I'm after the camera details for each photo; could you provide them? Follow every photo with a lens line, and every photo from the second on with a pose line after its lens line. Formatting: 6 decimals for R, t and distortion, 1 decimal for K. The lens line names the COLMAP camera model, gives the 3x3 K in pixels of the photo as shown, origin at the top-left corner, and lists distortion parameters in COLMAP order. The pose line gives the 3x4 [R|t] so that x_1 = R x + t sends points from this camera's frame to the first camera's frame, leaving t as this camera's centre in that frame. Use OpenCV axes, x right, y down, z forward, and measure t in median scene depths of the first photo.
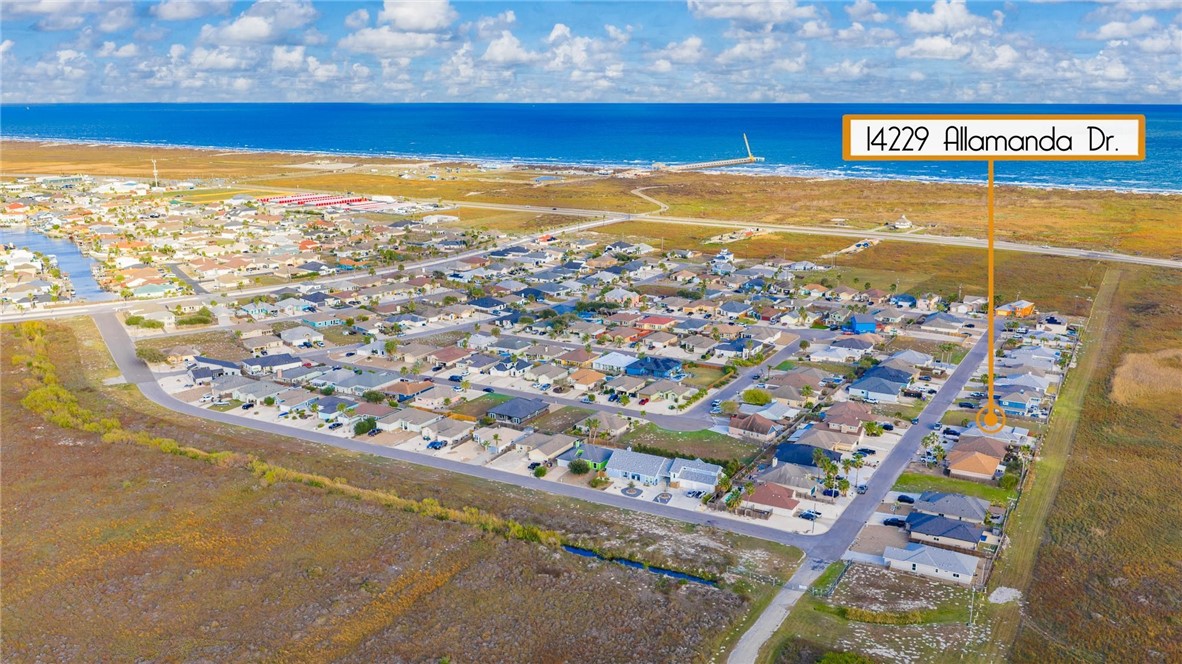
lens RADIAL K [[988.1, 0, 602.8], [0, 988.1, 372.1], [0, 0, 1]] dist [0.031422, -0.068549]
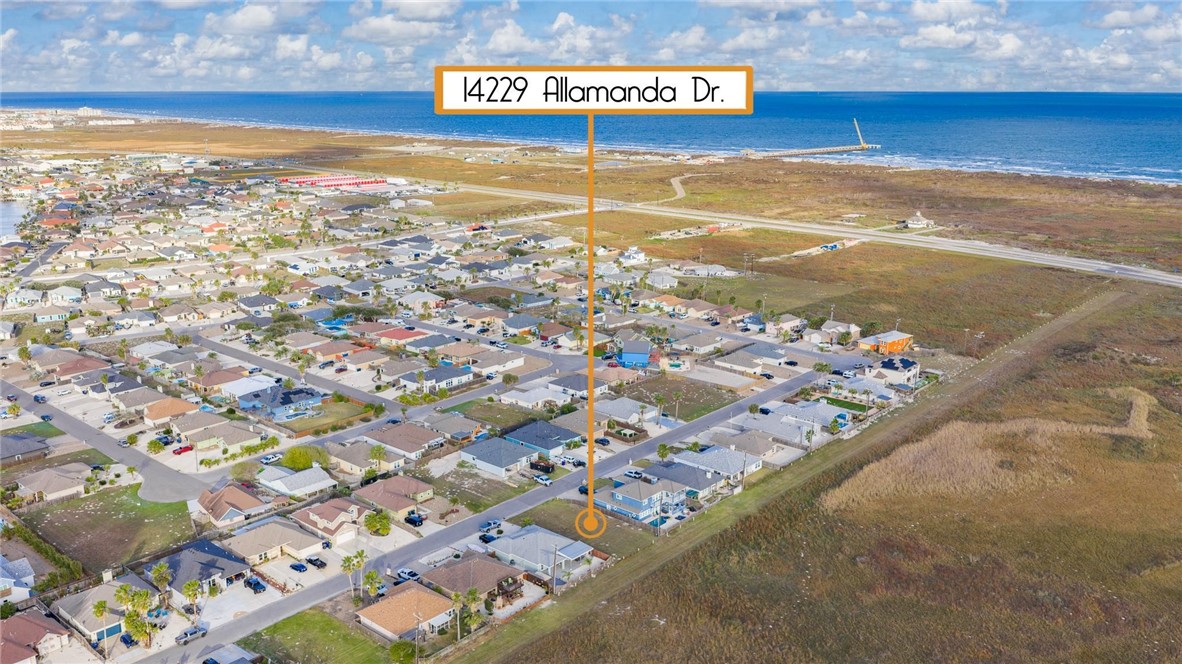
lens RADIAL K [[988.1, 0, 575.8], [0, 988.1, 315.2], [0, 0, 1]] dist [0.031422, -0.068549]
pose [[0.976821, 0.047239, -0.208782, 0.254219], [-0.056100, 0.997749, -0.036725, -0.032224], [0.206577, 0.047586, 0.977272, 0.166285]]
